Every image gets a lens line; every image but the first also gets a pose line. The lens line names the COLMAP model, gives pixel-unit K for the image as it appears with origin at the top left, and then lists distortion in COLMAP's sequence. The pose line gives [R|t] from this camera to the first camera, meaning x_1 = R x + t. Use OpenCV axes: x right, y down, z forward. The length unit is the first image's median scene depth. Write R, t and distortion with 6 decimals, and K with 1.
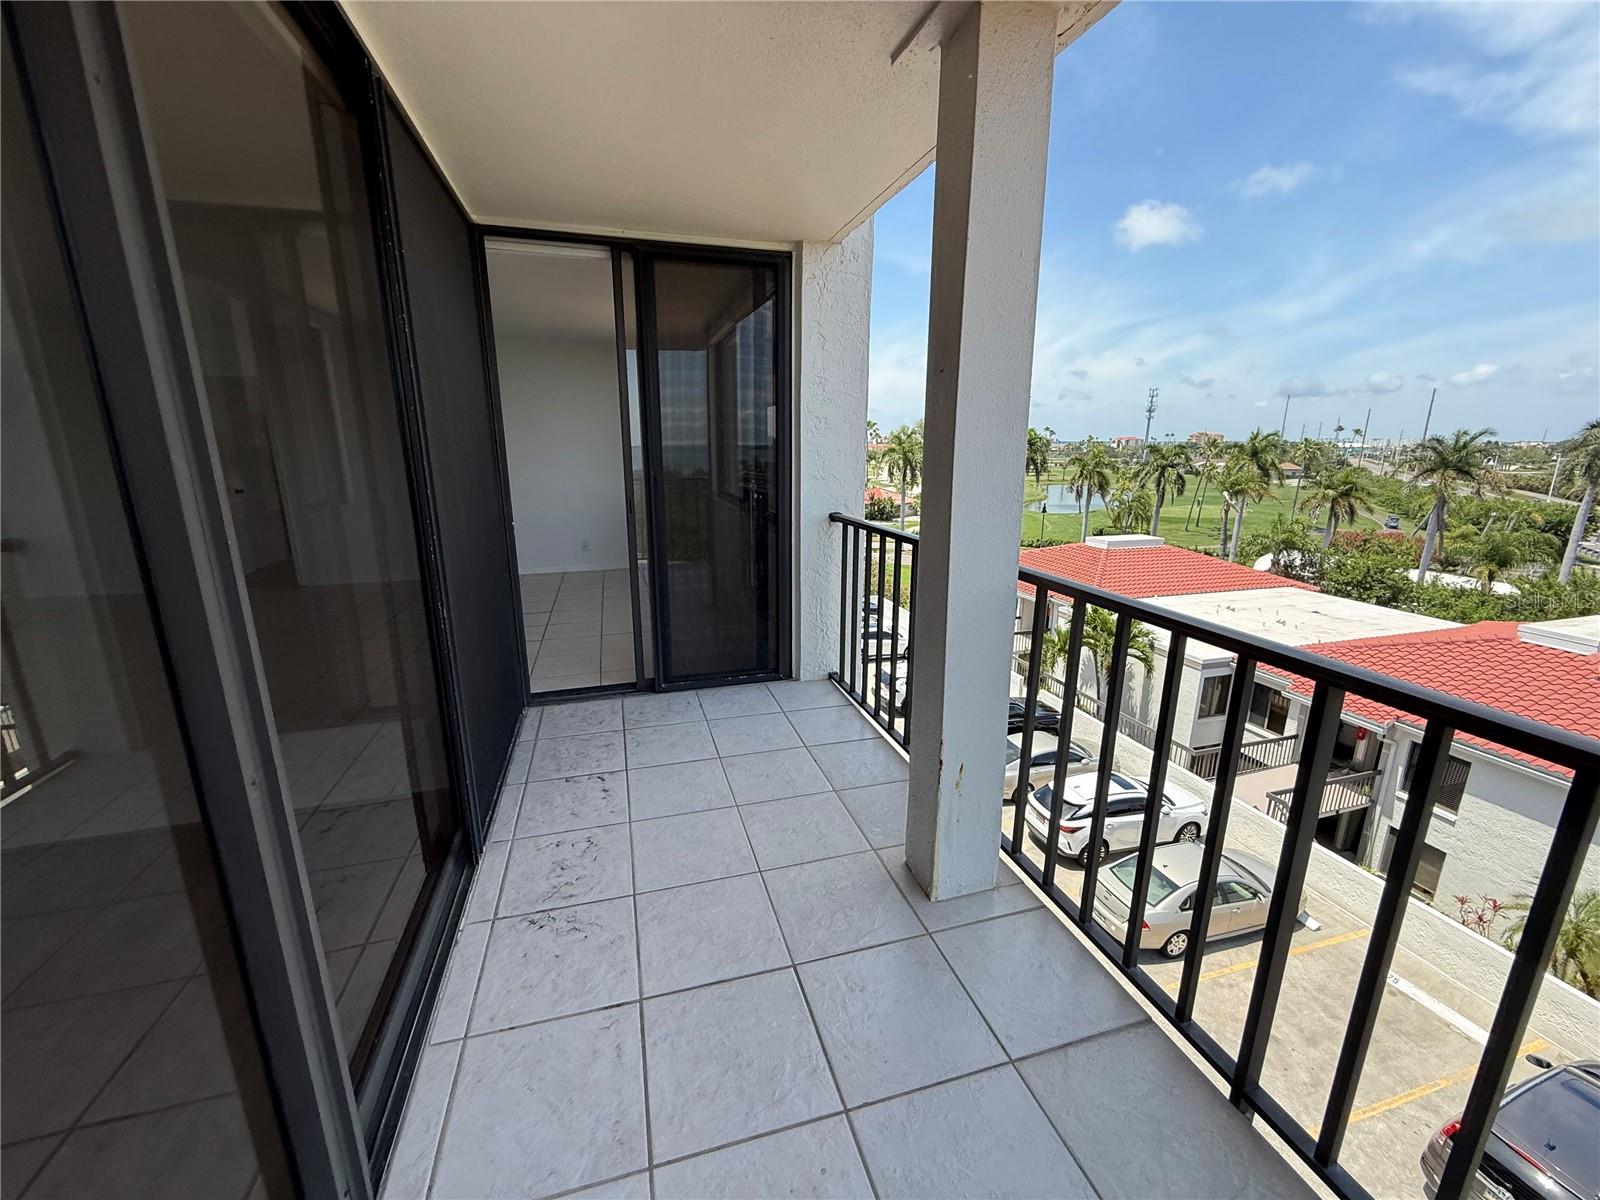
lens RADIAL K [[638.3, 0, 795.4], [0, 638.3, 594.8], [0, 0, 1]] dist [-0.000769, 0.000091]
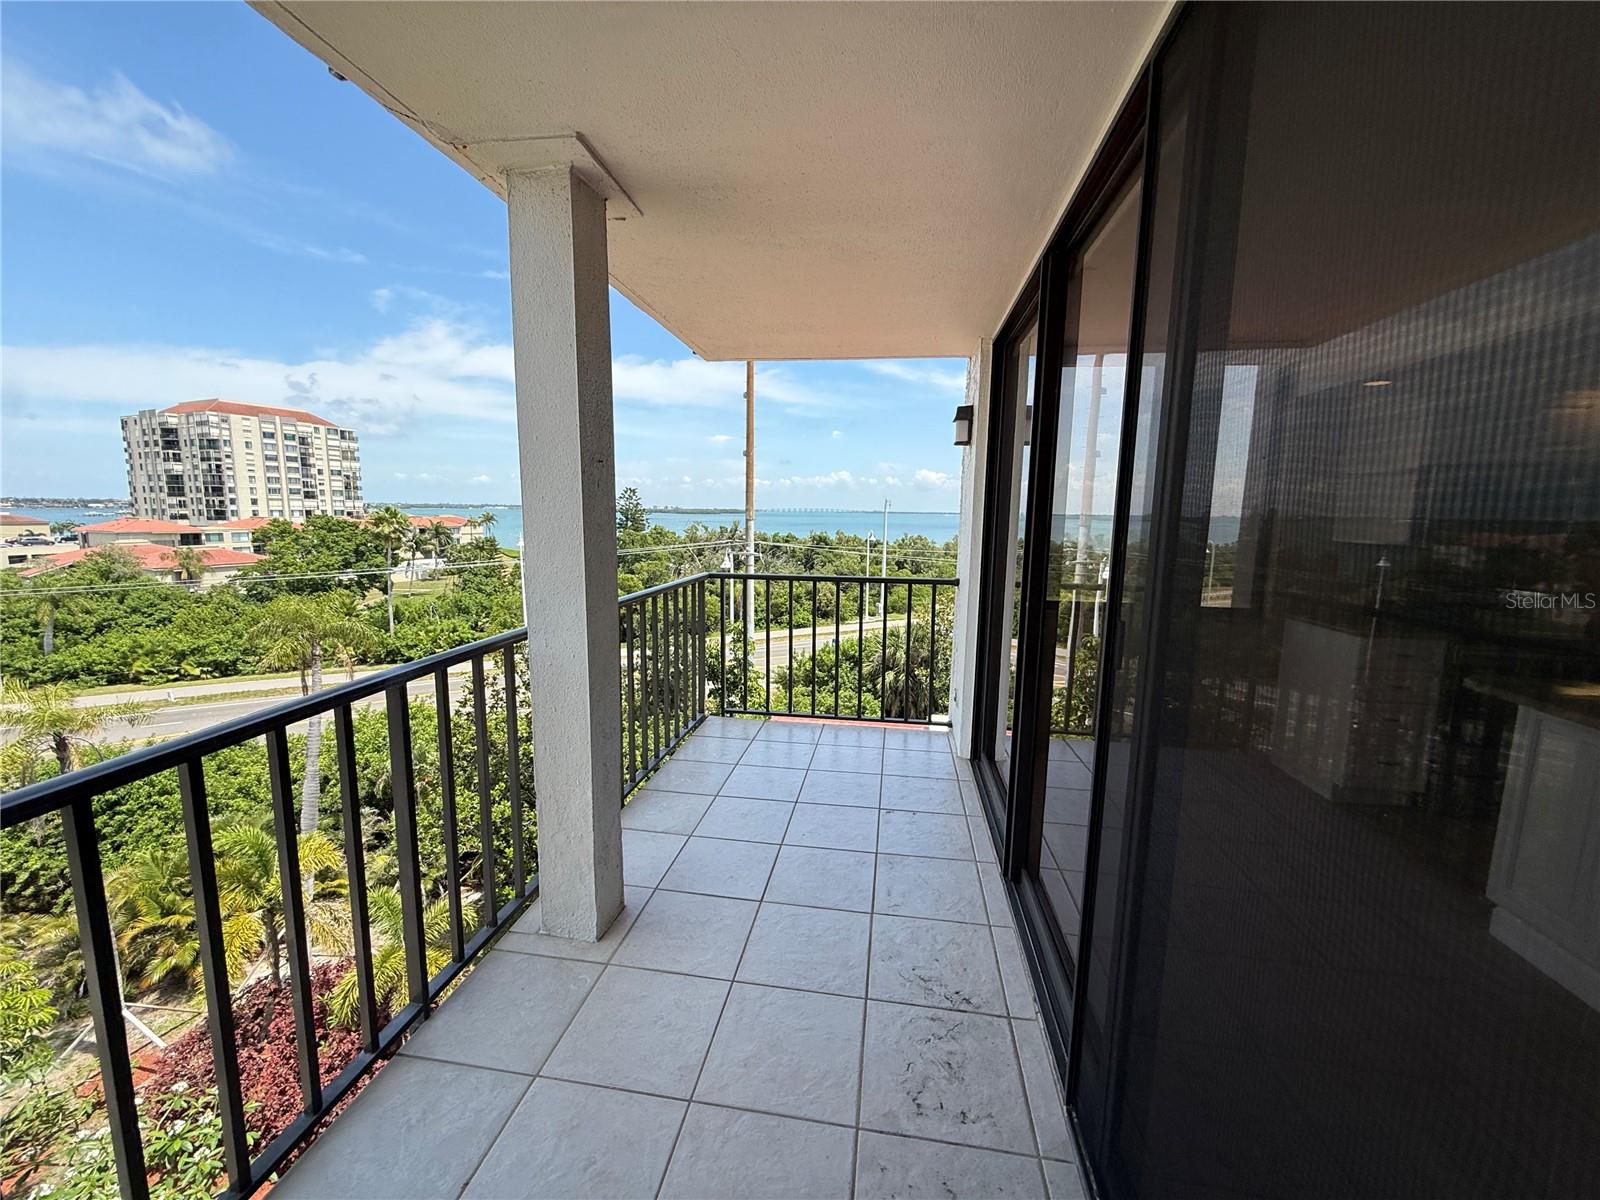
lens RADIAL K [[638.0, 0, 795.3], [0, 638.0, 598.4], [0, 0, 1]] dist [0.000061, -0.000291]
pose [[-0.903807, -0.075127, 0.421293, -0.462026], [0.085375, 0.933024, 0.349538, -0.378979], [-0.419337, 0.351882, -0.836860, 1.470378]]
